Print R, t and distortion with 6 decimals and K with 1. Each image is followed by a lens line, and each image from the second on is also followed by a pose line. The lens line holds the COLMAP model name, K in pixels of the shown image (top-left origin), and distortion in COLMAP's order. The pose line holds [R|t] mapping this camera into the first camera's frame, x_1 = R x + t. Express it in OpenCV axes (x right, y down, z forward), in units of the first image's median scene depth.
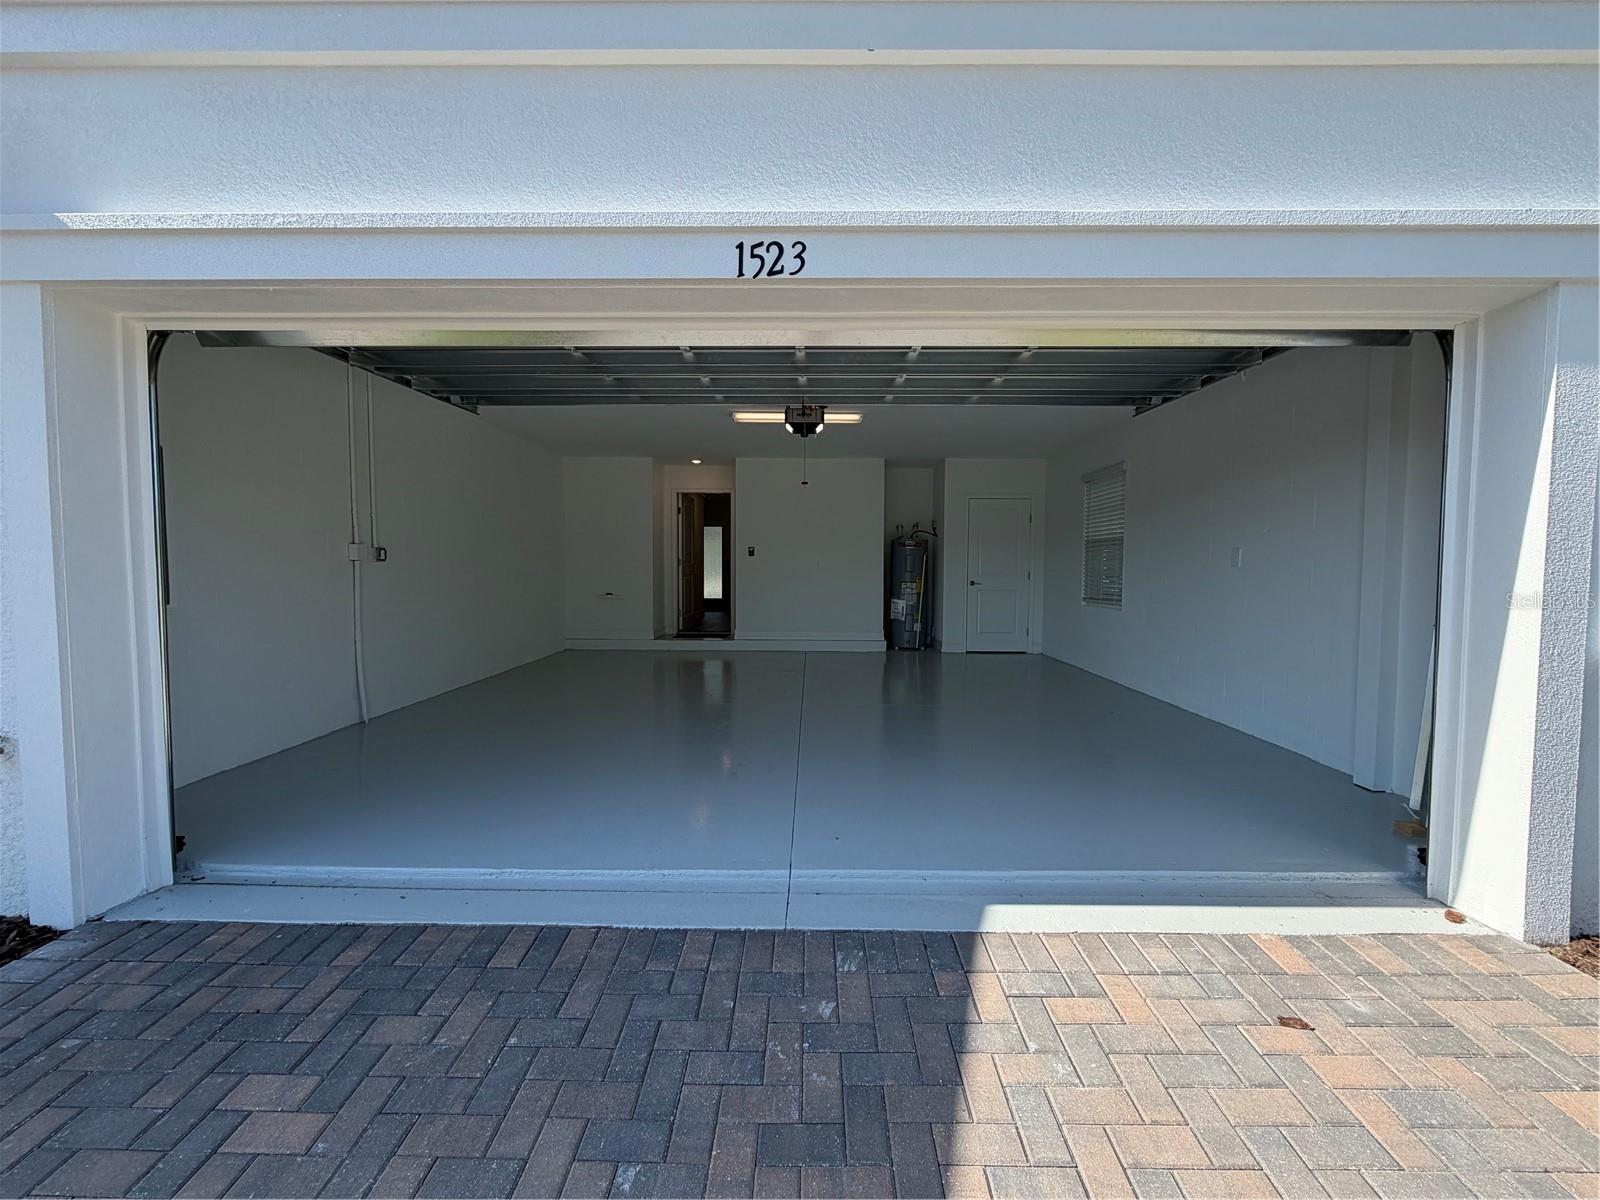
lens RADIAL K [[636.6, 0, 801.6], [0, 636.6, 598.6], [0, 0, 1]] dist [-0.000748, 0.000075]
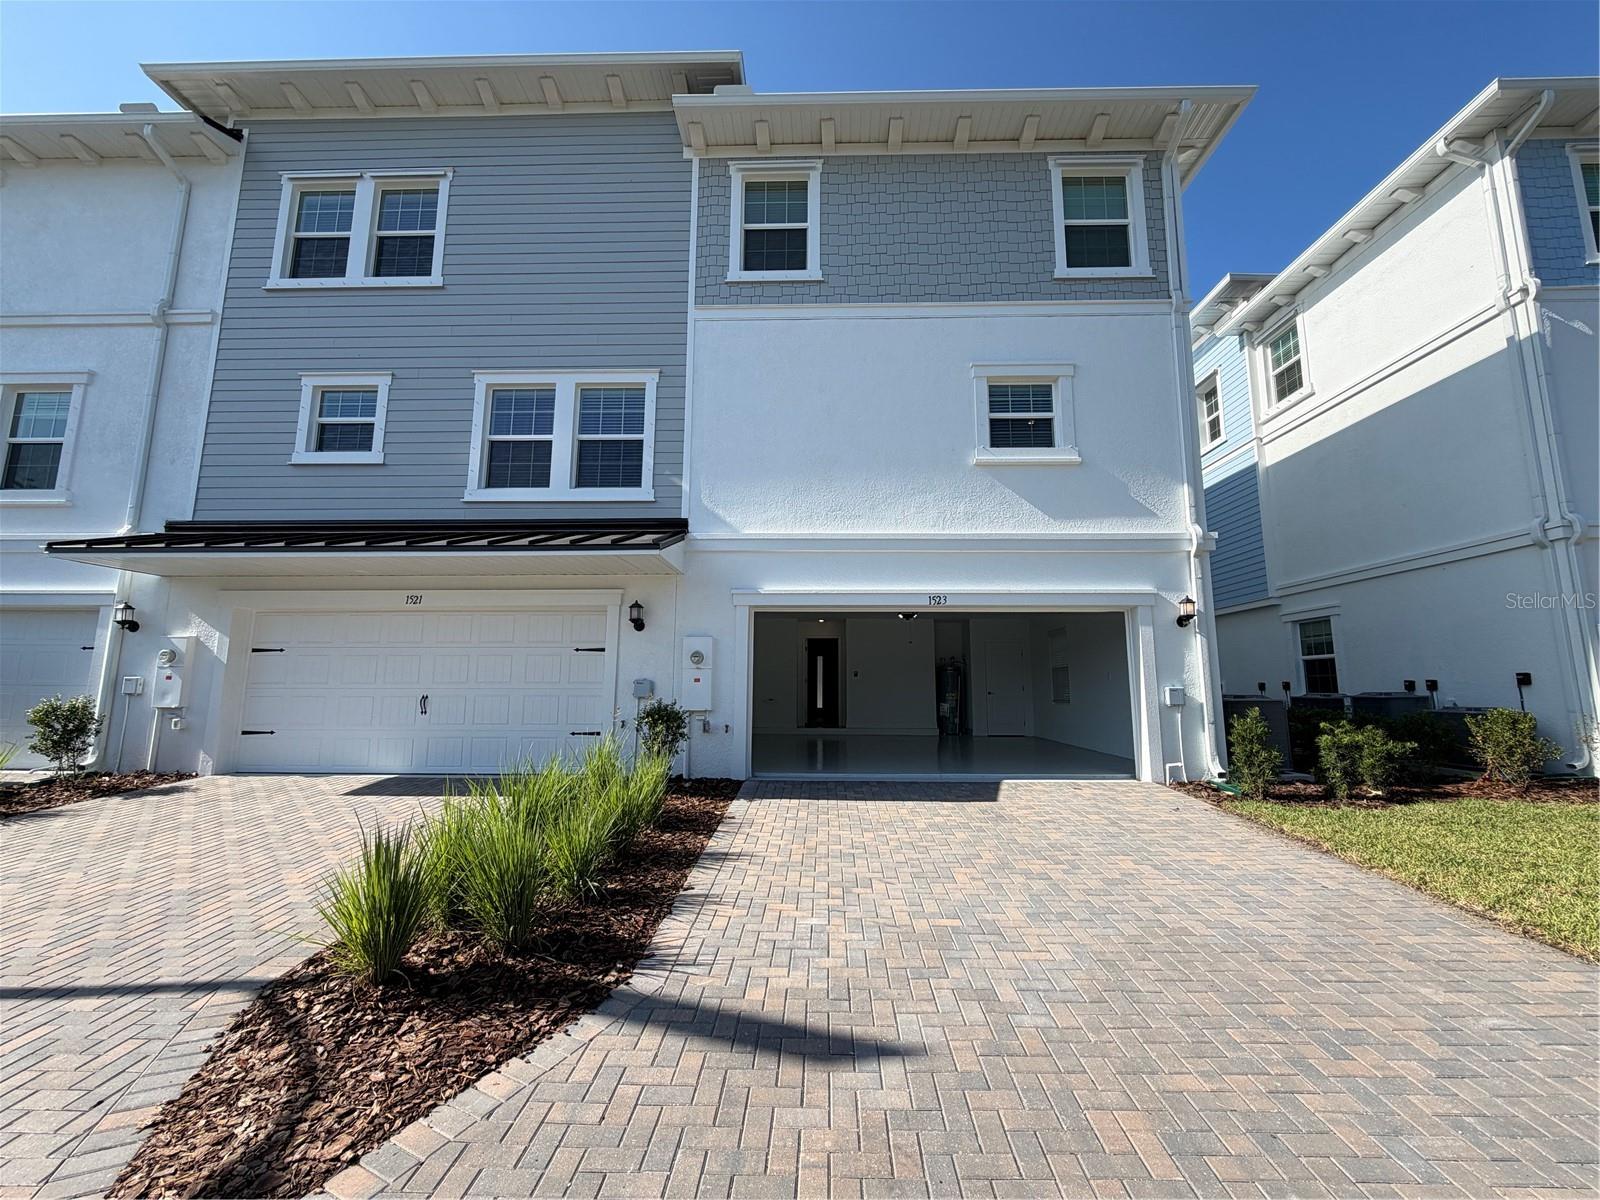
lens RADIAL K [[636.6, 0, 802.5], [0, 636.6, 598.5], [0, 0, 1]] dist [-0.000748, 0.000075]
pose [[0.999946, -0.003458, -0.009790, -0.197378], [0.001586, 0.982712, -0.185132, 0.039465], [0.010260, 0.185107, 0.982665, -0.665565]]
